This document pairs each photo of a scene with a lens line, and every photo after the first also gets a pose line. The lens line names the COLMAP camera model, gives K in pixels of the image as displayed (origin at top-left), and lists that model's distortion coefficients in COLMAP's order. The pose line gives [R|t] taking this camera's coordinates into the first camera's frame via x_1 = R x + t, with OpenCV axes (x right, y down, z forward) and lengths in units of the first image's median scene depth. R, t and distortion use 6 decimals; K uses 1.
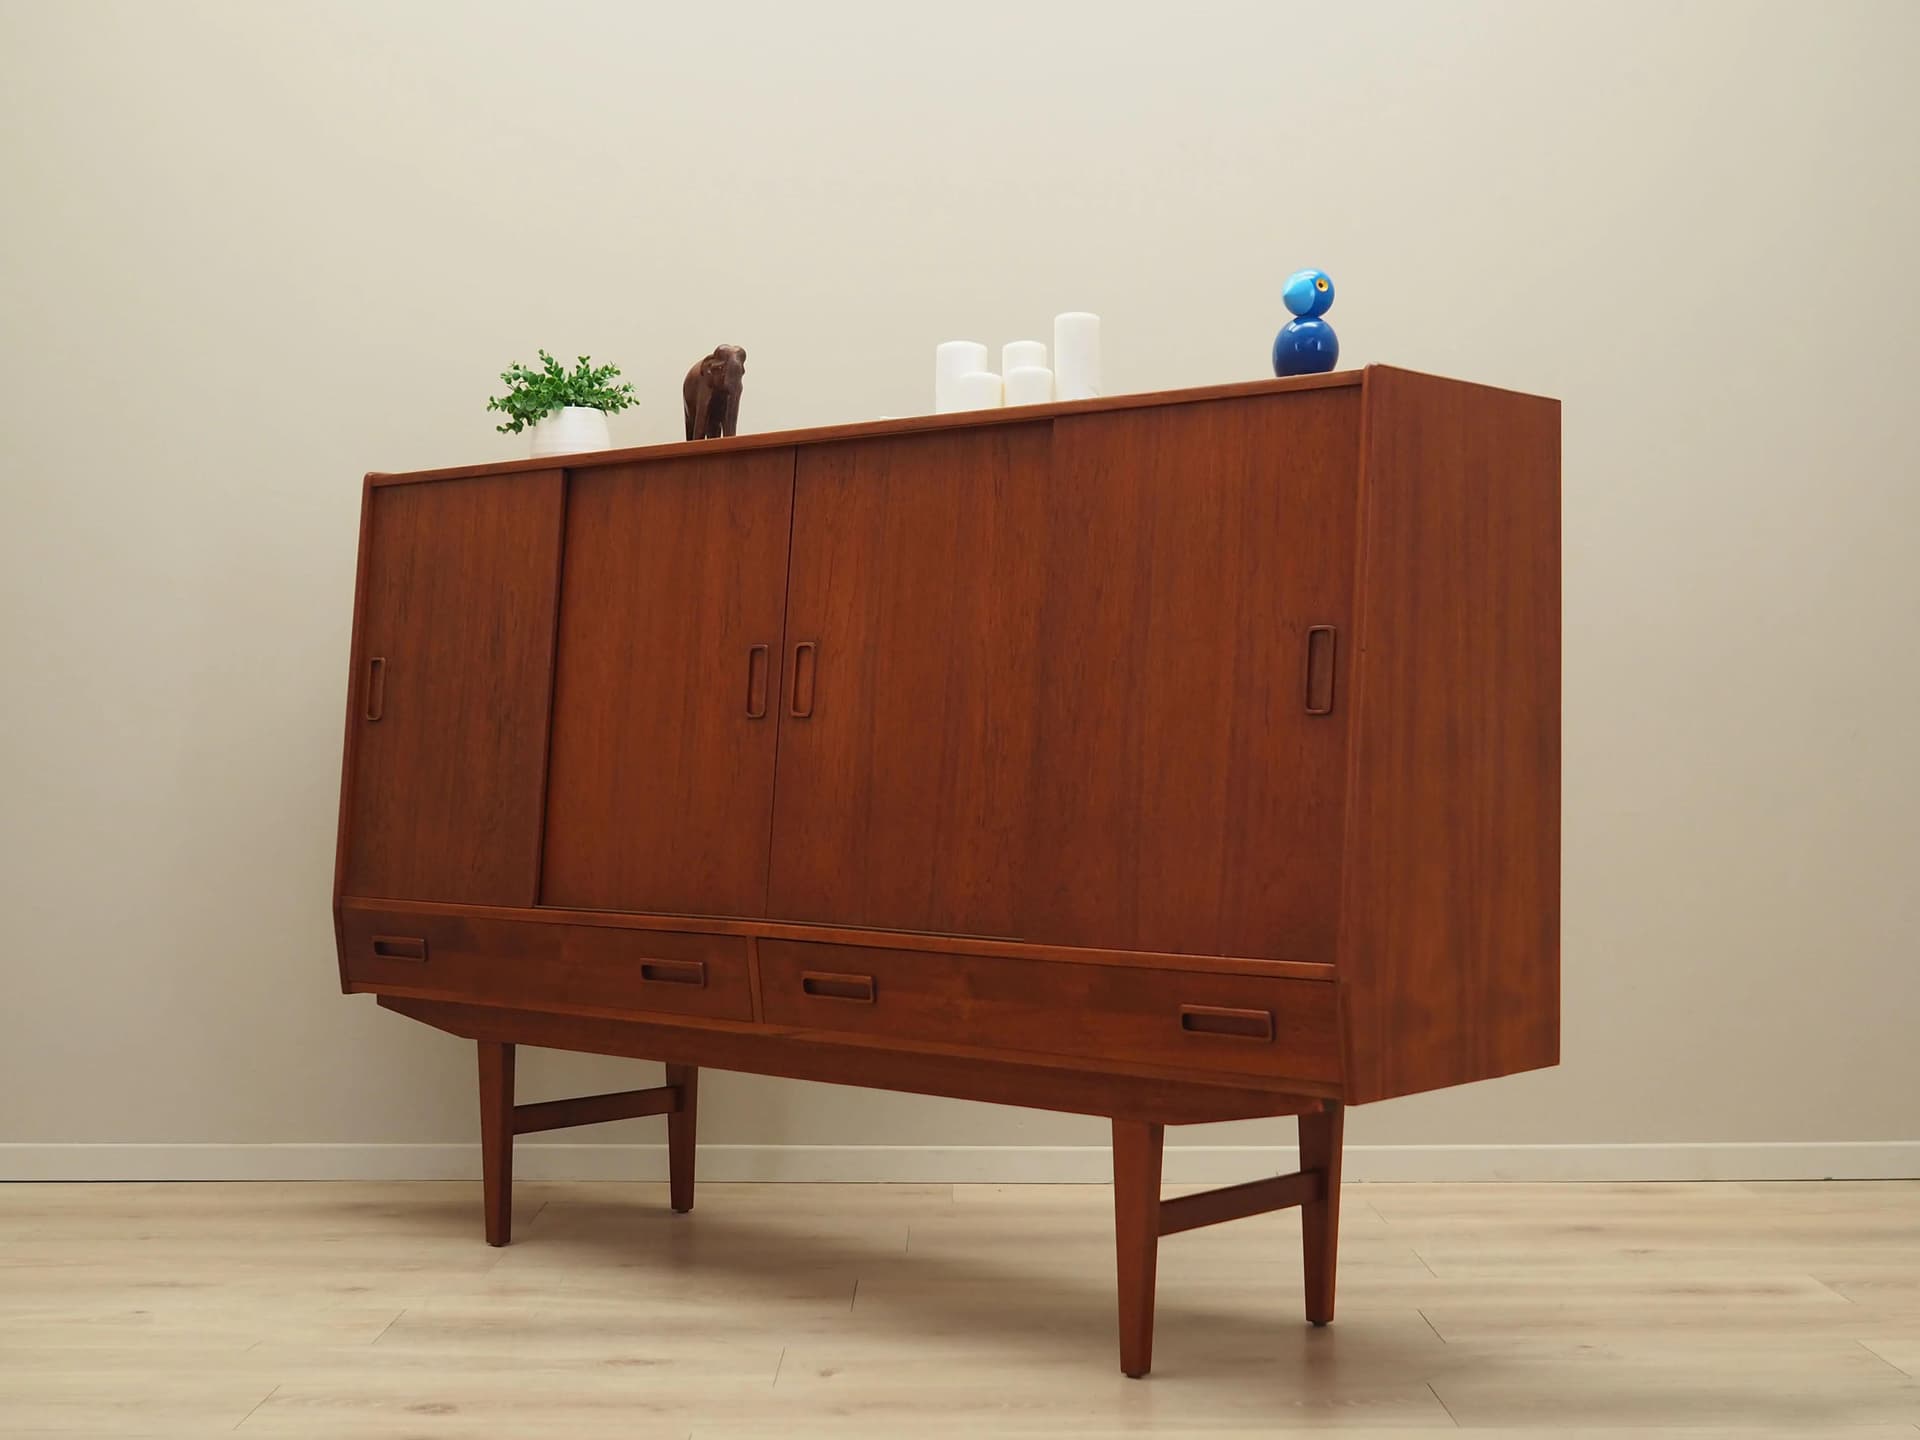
lens RADIAL K [[2618.4, 0, 1017.9], [0, 2618.4, 726.3], [0, 0, 1]] dist [-0.038882, -0.011547]
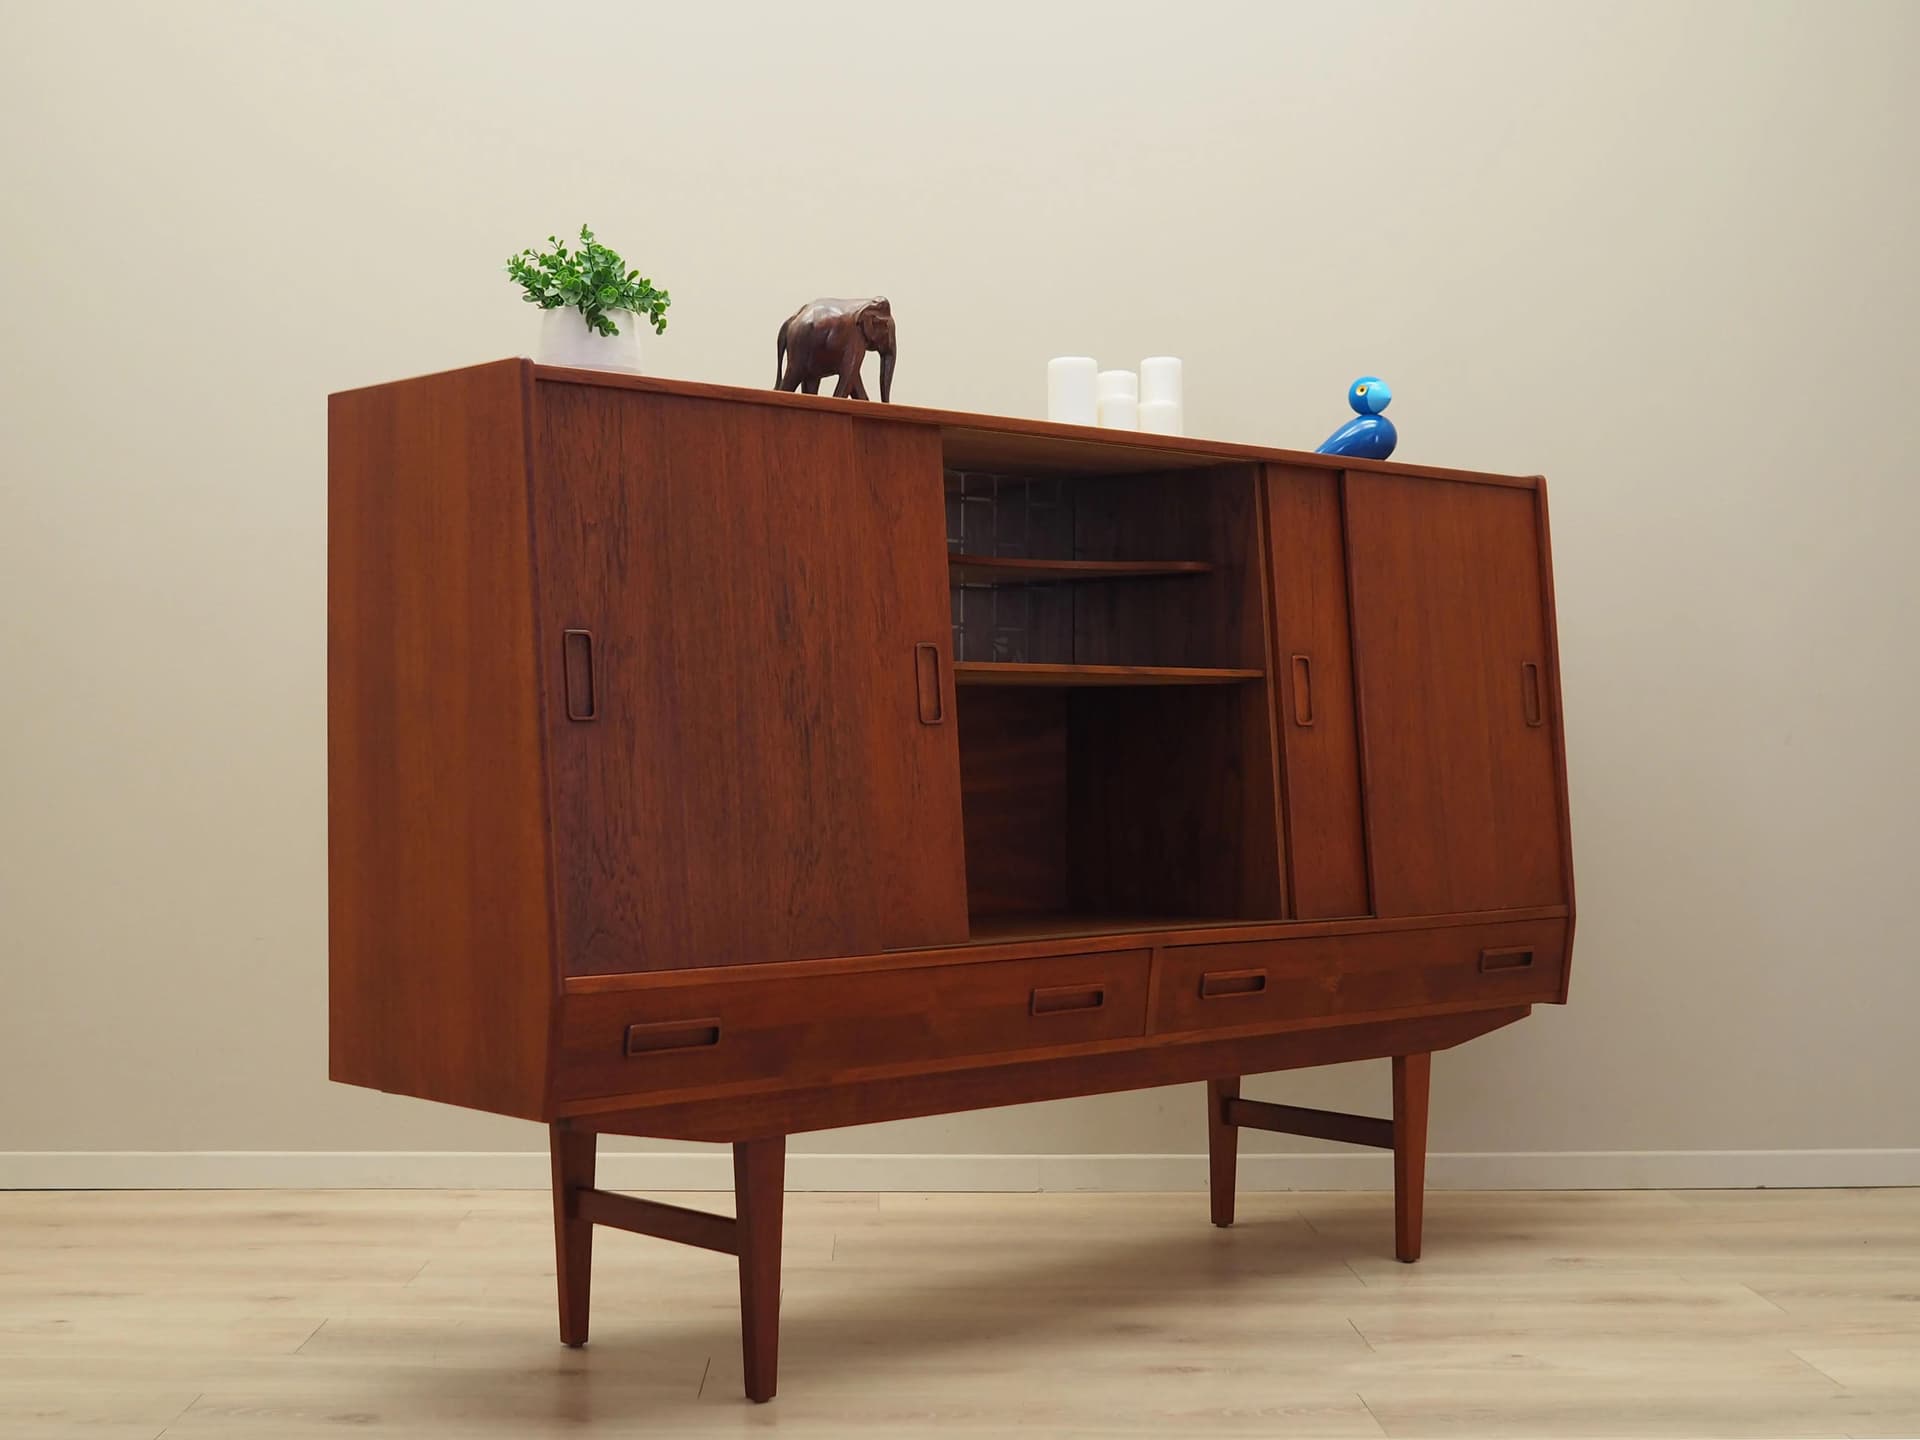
lens RADIAL K [[2627.8, 0, 1026.8], [0, 2627.8, 722.5], [0, 0, 1]] dist [-0.031586, -0.029051]
pose [[0.102673, 0.006535, 0.994694, -0.978971], [-0.003088, 0.999976, -0.006251, 0.002340], [-0.994710, -0.002430, 0.102690, 0.855960]]
